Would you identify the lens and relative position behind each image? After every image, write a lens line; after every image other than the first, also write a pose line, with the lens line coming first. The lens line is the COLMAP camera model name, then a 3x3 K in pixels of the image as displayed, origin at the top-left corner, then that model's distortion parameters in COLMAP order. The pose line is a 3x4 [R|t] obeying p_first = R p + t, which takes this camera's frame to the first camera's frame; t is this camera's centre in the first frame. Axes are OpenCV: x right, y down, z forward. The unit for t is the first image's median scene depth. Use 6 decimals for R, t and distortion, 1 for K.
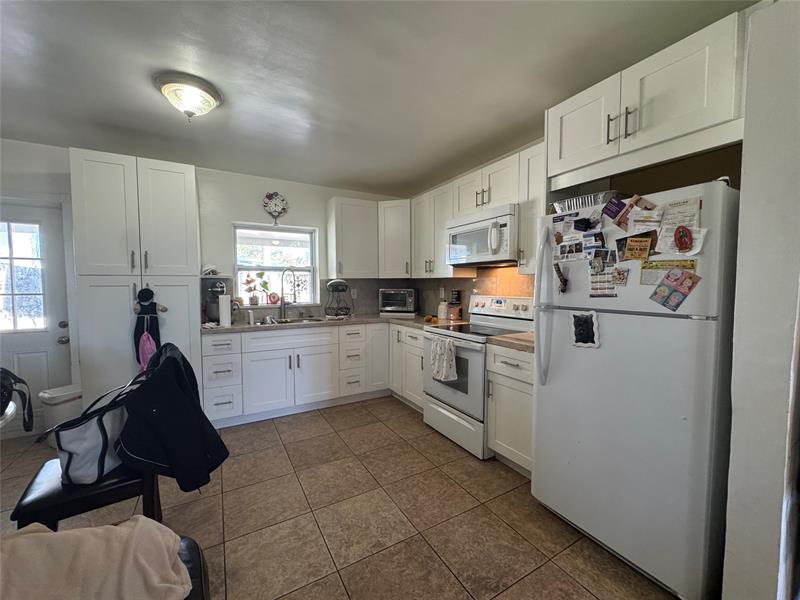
lens RADIAL K [[321.1, 0, 398.2], [0, 321.1, 300.2], [0, 0, 1]] dist [-0.004046, 0.000123]
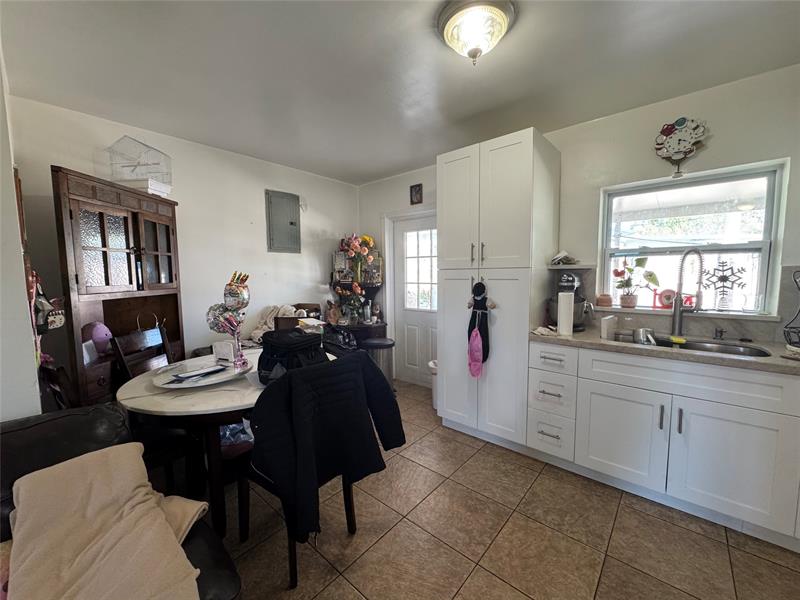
lens RADIAL K [[321.1, 0, 401.5], [0, 321.1, 300.7], [0, 0, 1]] dist [-0.004046, 0.000123]
pose [[0.327762, 0.080532, -0.941322, 0.029348], [-0.036546, 0.996695, 0.072544, -0.037274], [0.944053, 0.010625, 0.329622, 0.406321]]
